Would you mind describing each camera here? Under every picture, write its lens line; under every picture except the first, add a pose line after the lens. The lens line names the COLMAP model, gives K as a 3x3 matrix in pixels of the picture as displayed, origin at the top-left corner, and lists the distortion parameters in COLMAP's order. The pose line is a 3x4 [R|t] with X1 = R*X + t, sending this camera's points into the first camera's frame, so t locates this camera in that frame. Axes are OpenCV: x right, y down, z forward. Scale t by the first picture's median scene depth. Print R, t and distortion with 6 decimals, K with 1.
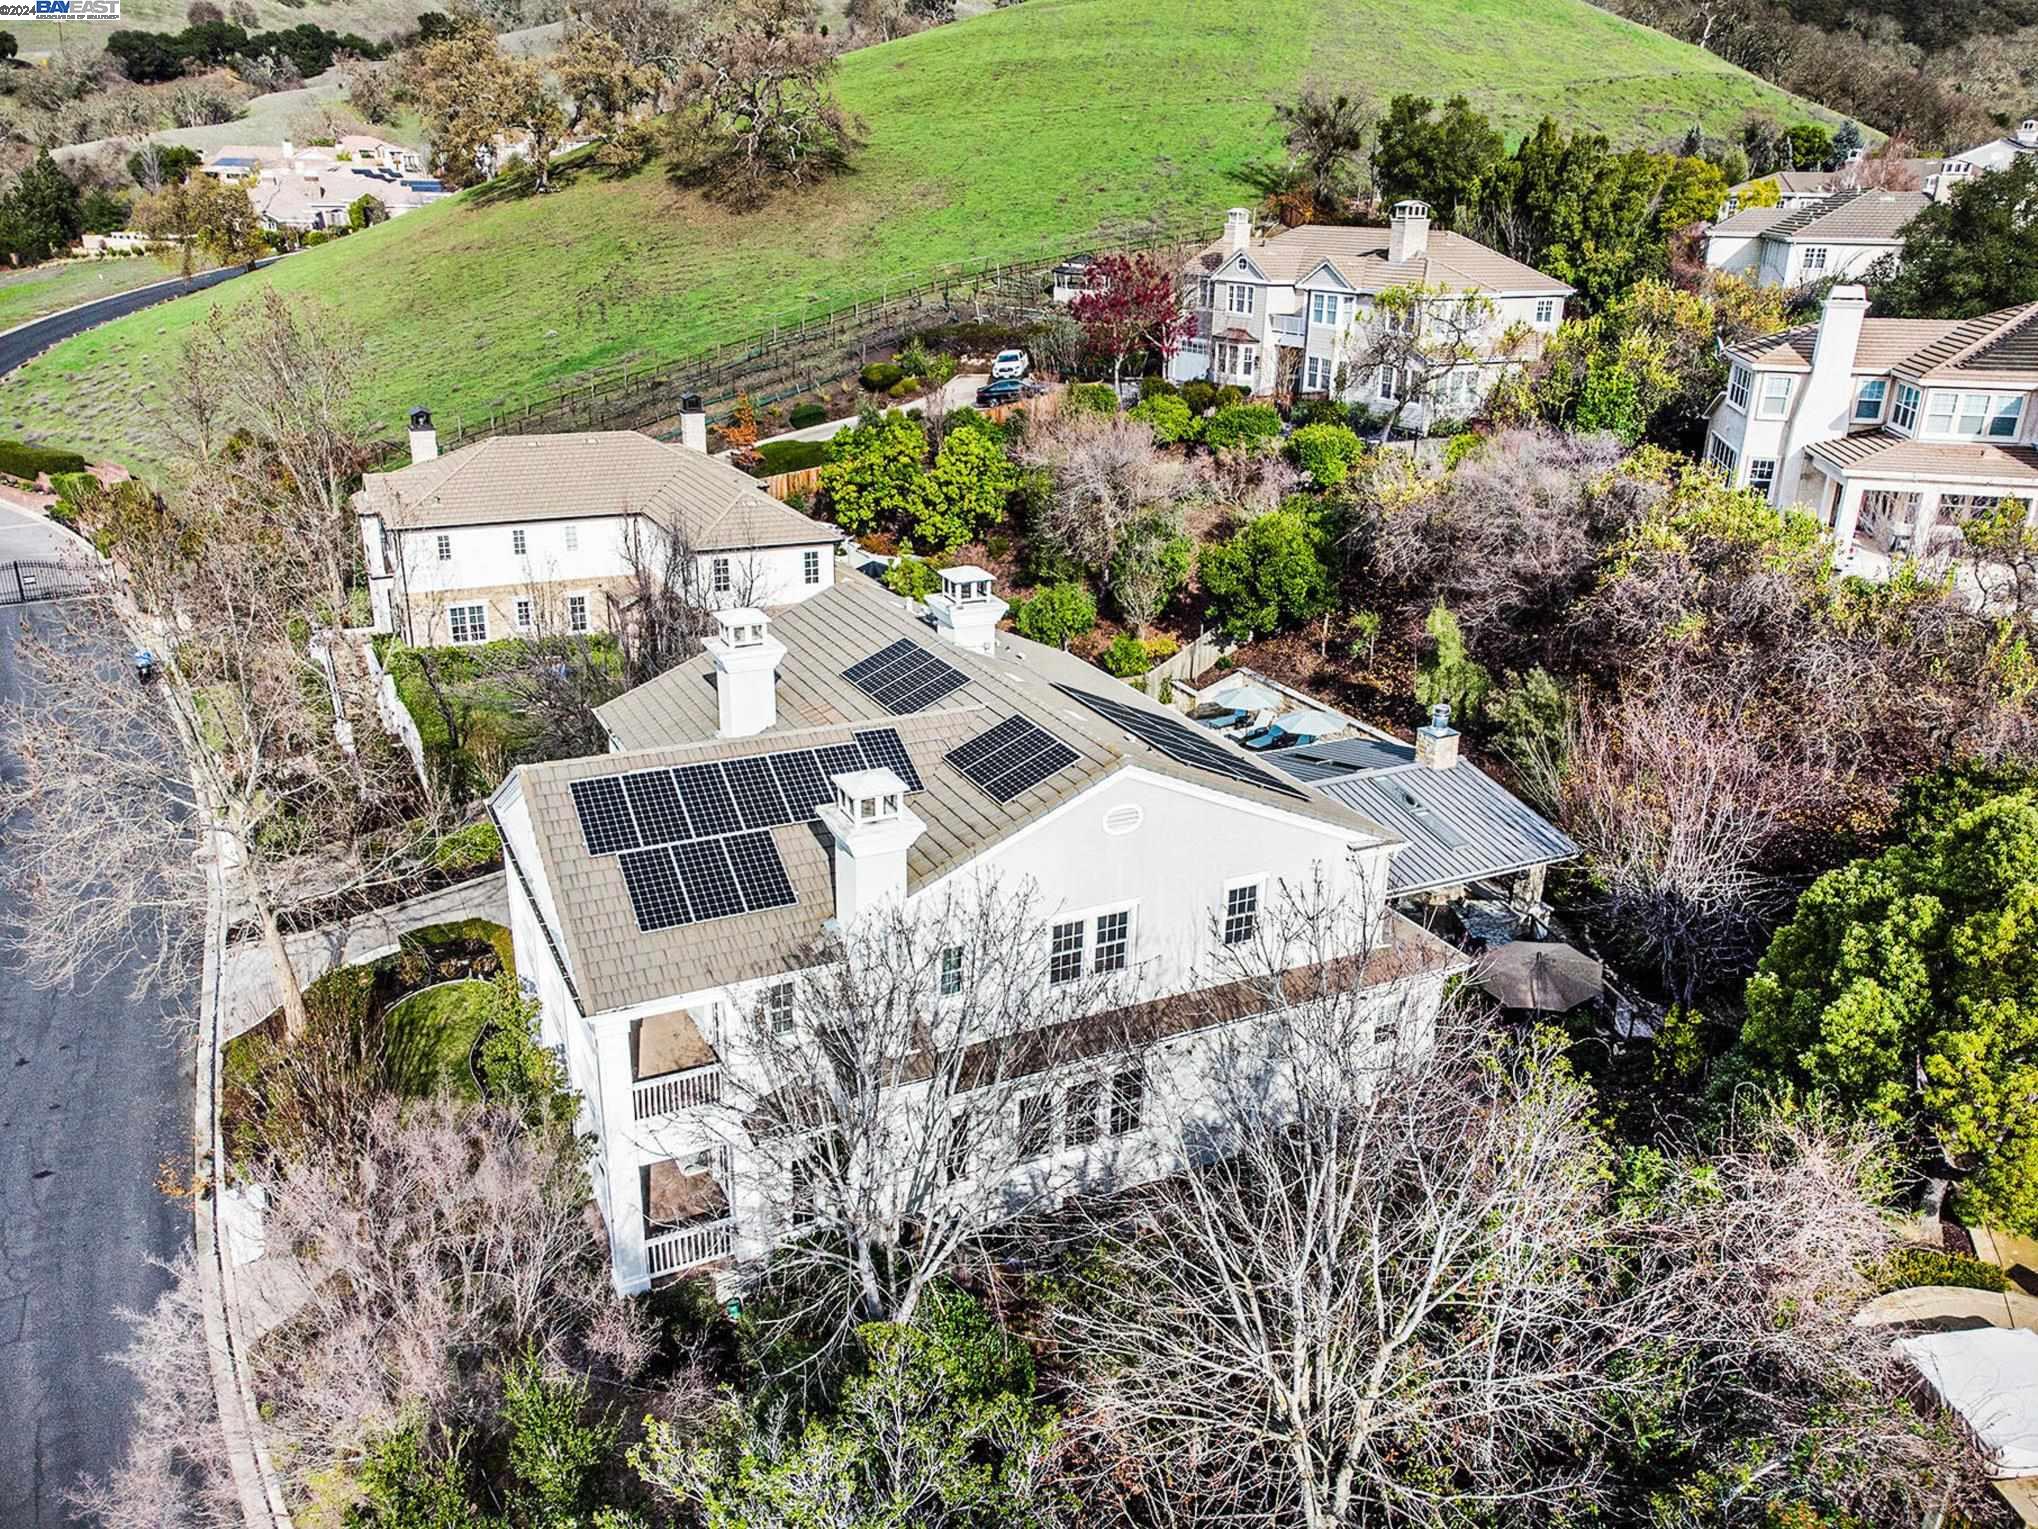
lens RADIAL K [[1512.9, 0, 1019.0], [0, 1512.9, 764.5], [0, 0, 1]] dist [0.023843, 0.007129]
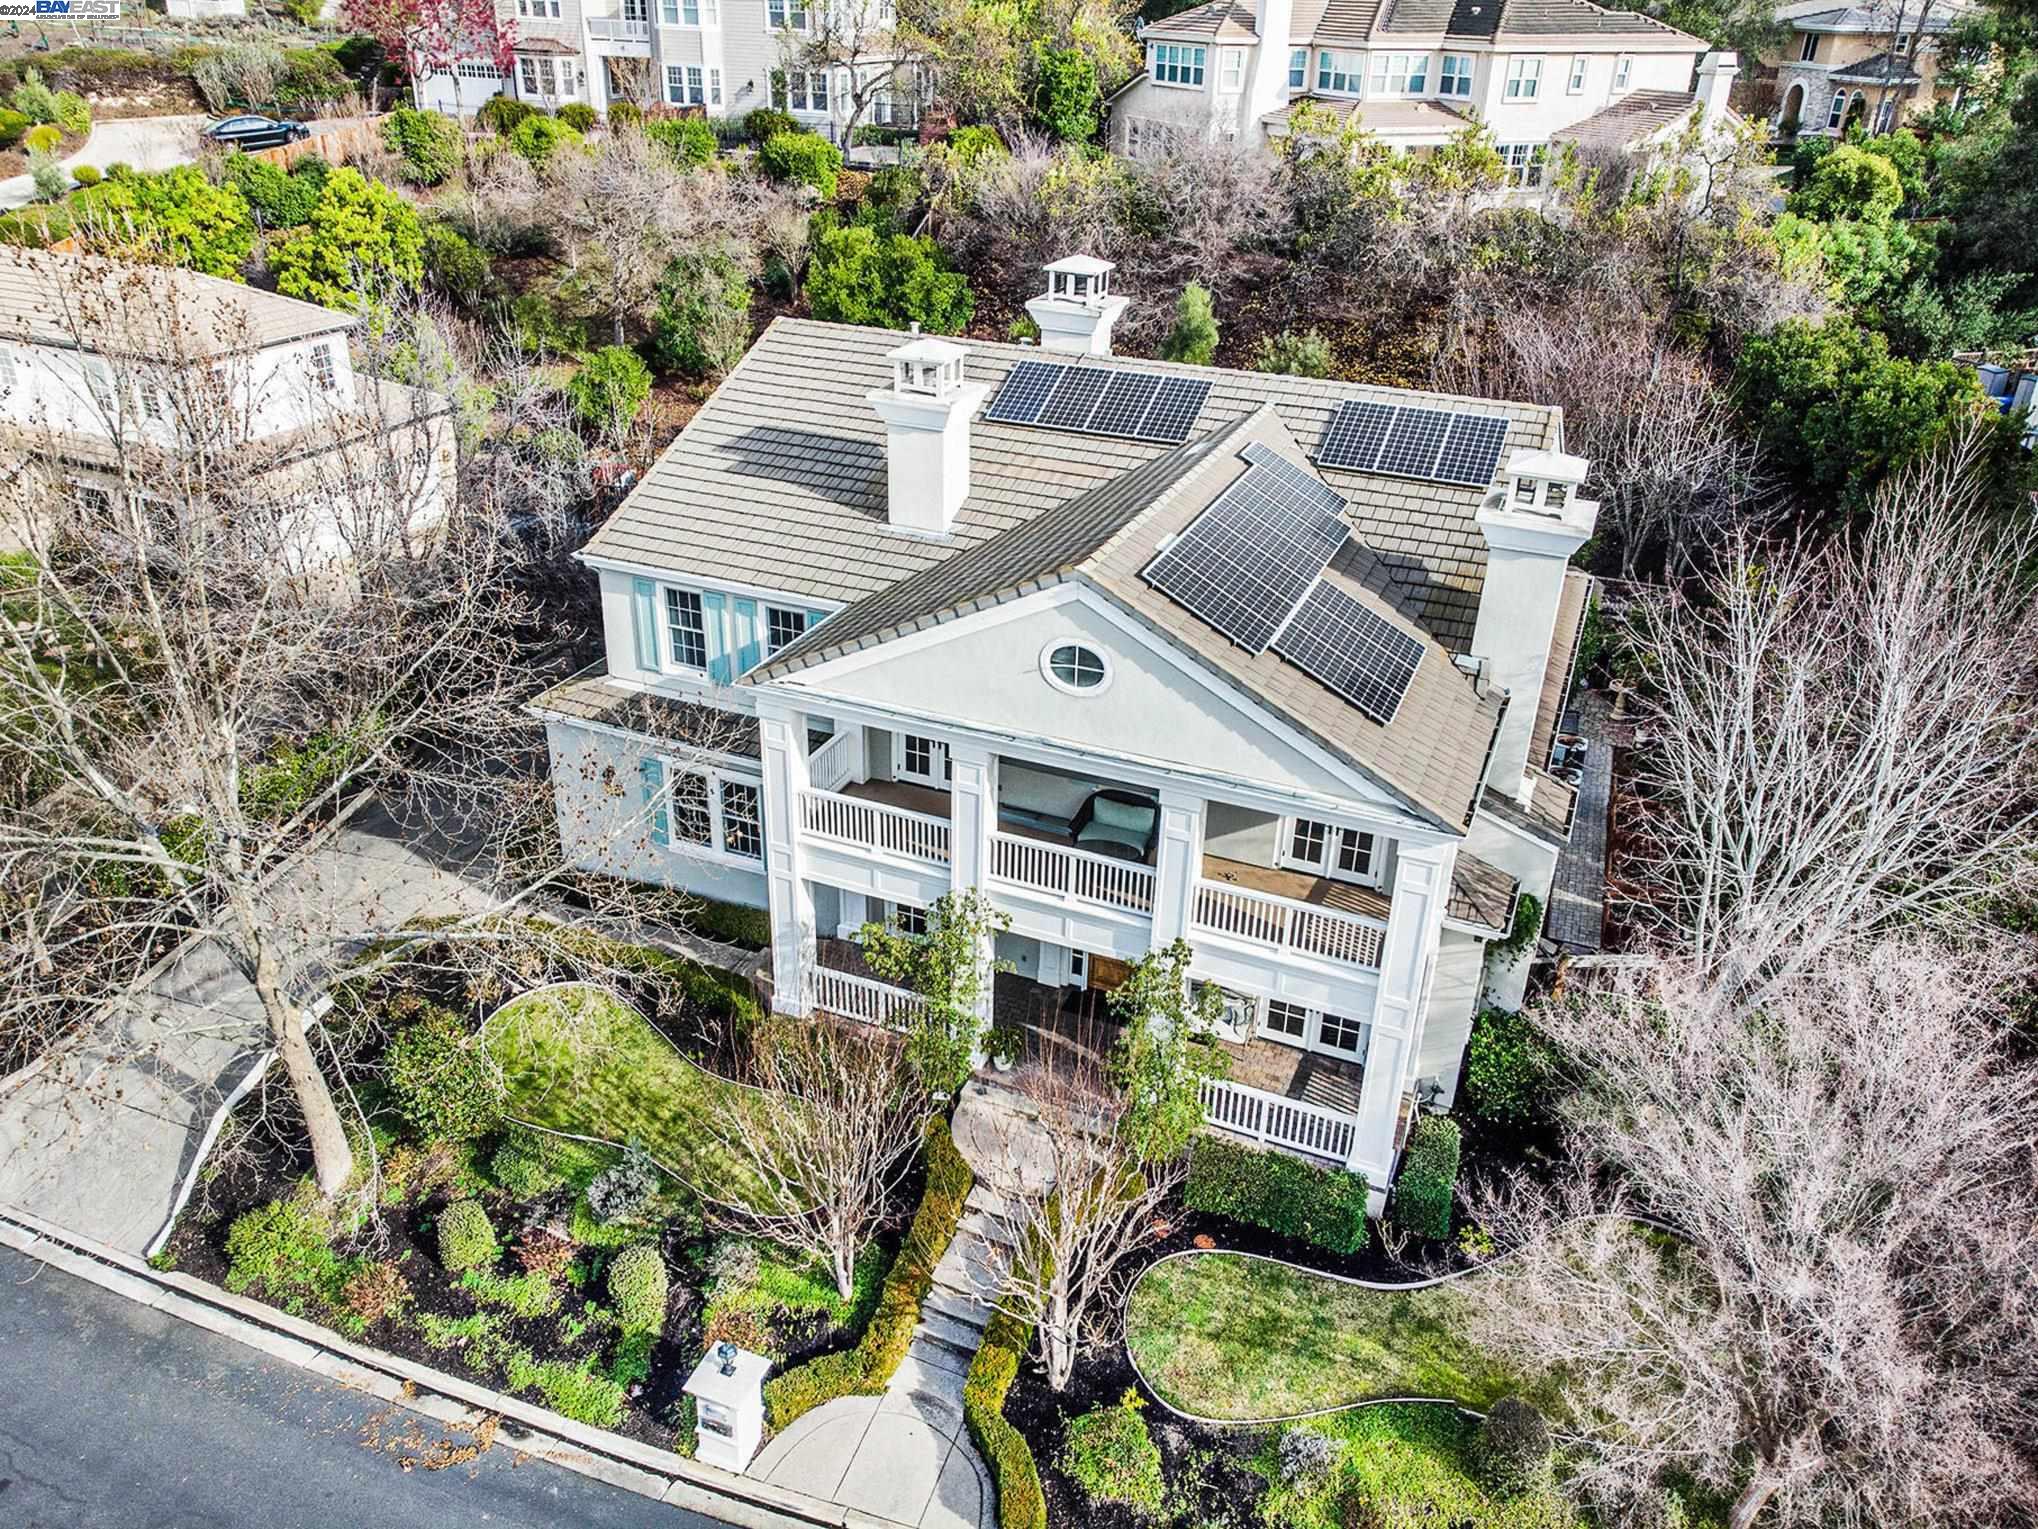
lens RADIAL K [[1512.9, 0, 1019.0], [0, 1512.9, 764.5], [0, 0, 1]] dist [0.023843, 0.007129]
pose [[0.753573, -0.300339, 0.584743, -0.291708], [0.221098, 0.953503, 0.204810, -0.020381], [-0.619067, -0.025053, 0.784939, 0.178124]]
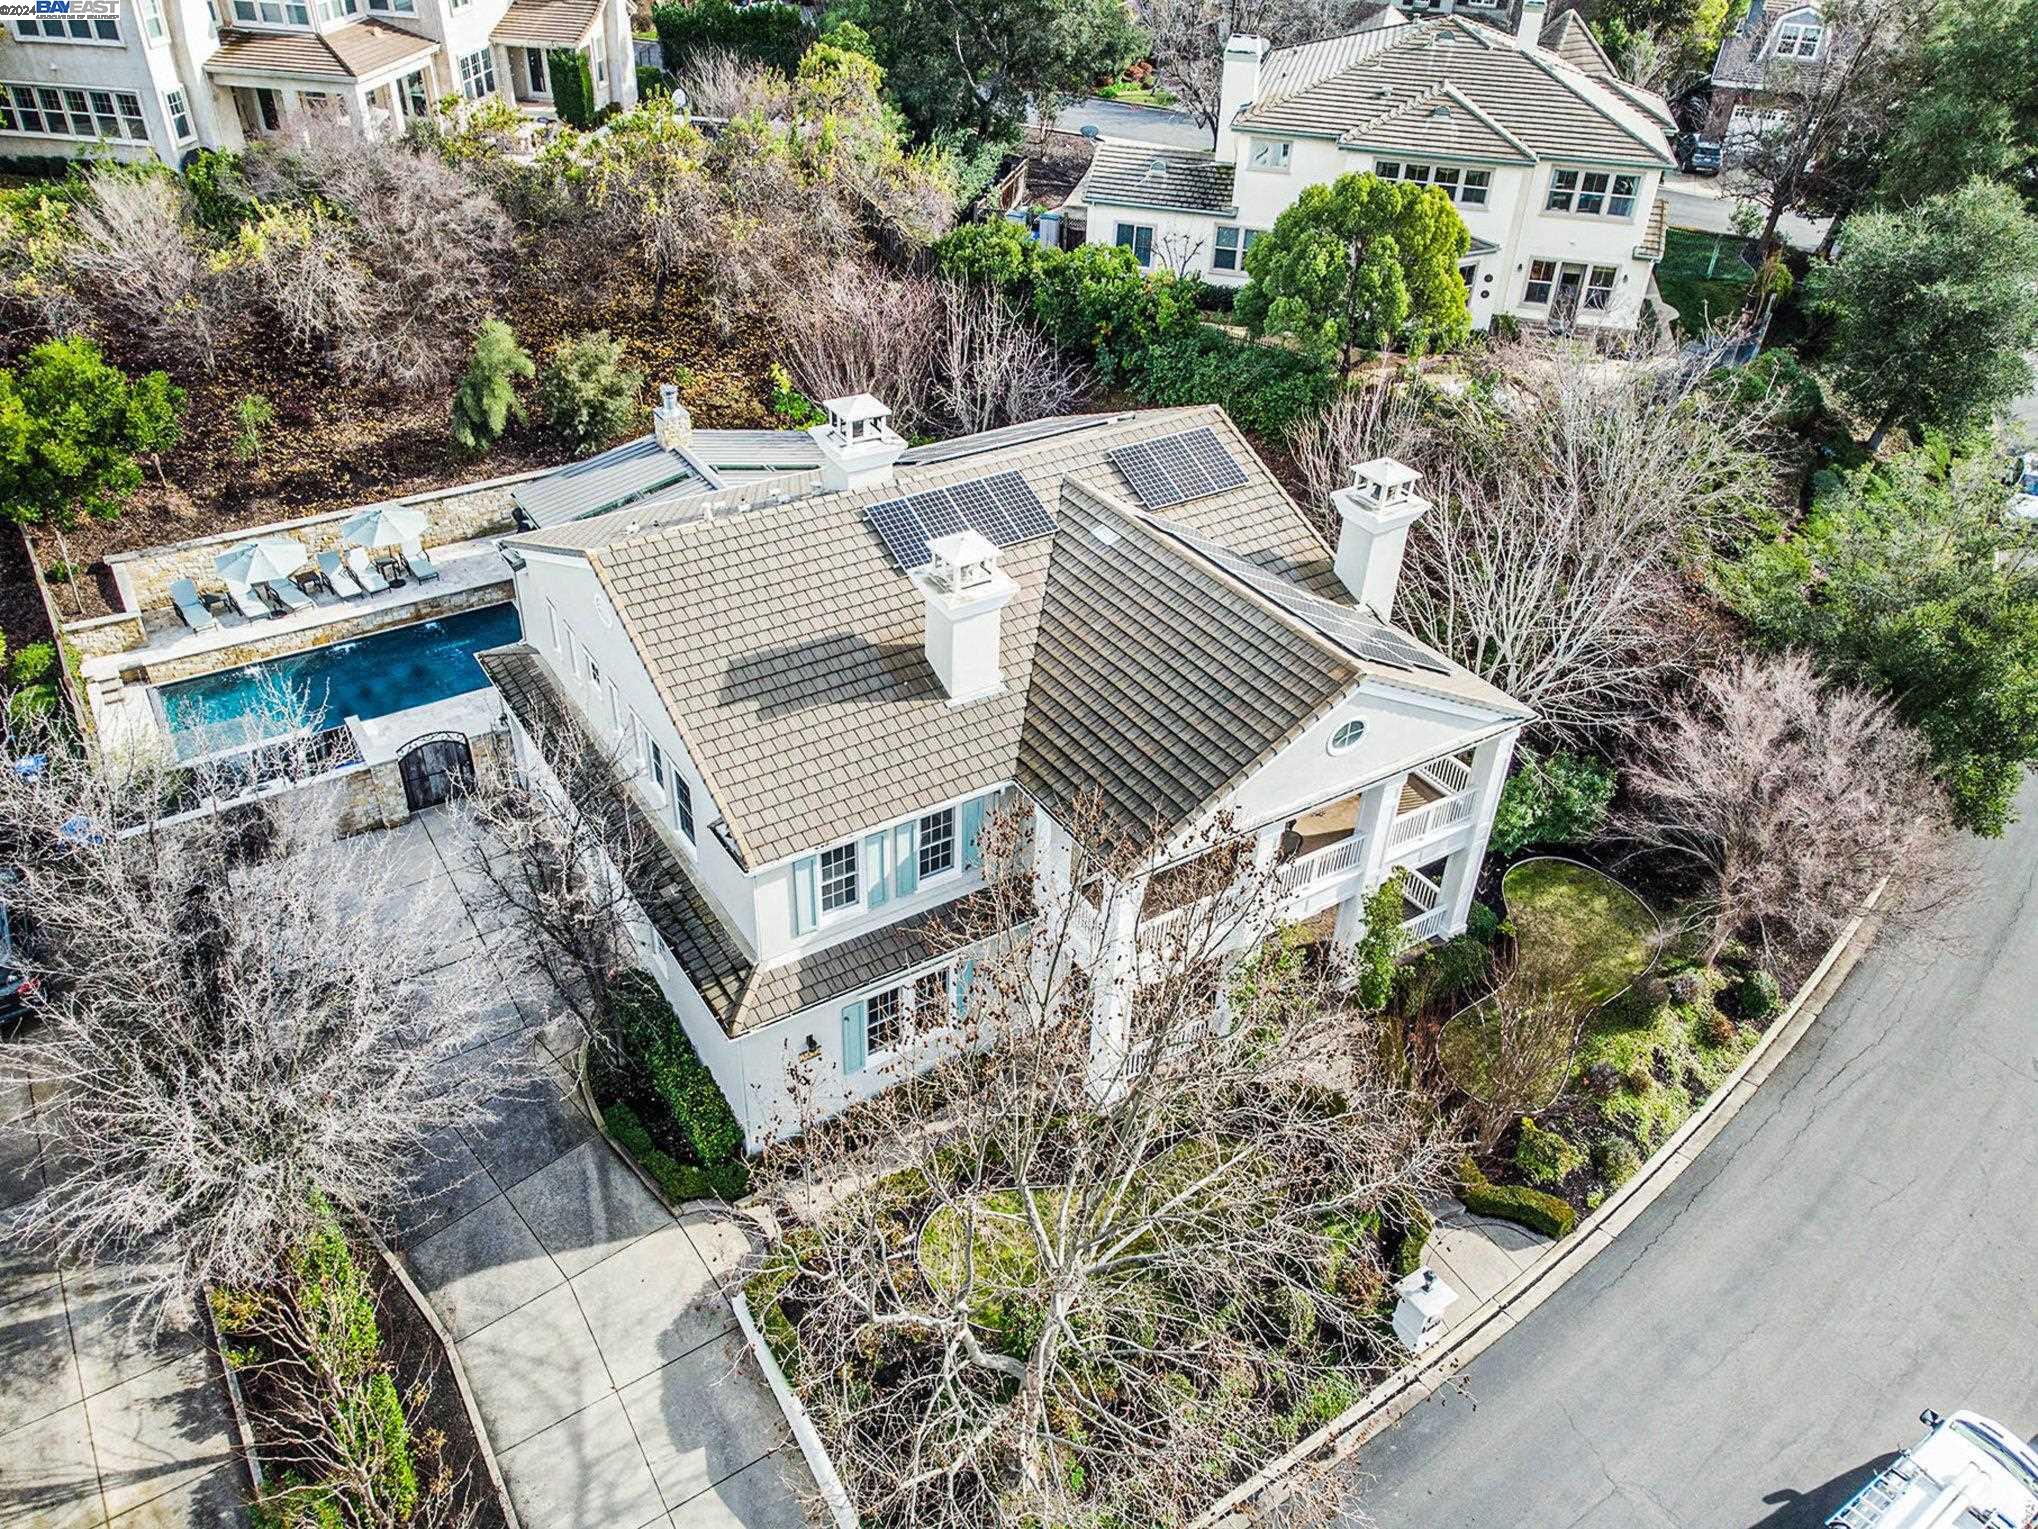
lens RADIAL K [[1512.9, 0, 1019.0], [0, 1512.9, 764.5], [0, 0, 1]] dist [0.023843, 0.007129]
pose [[-0.106107, -0.598108, 0.794360, -0.711822], [0.330238, 0.732329, 0.595514, -0.716673], [-0.937915, 0.325516, 0.119813, 1.004572]]
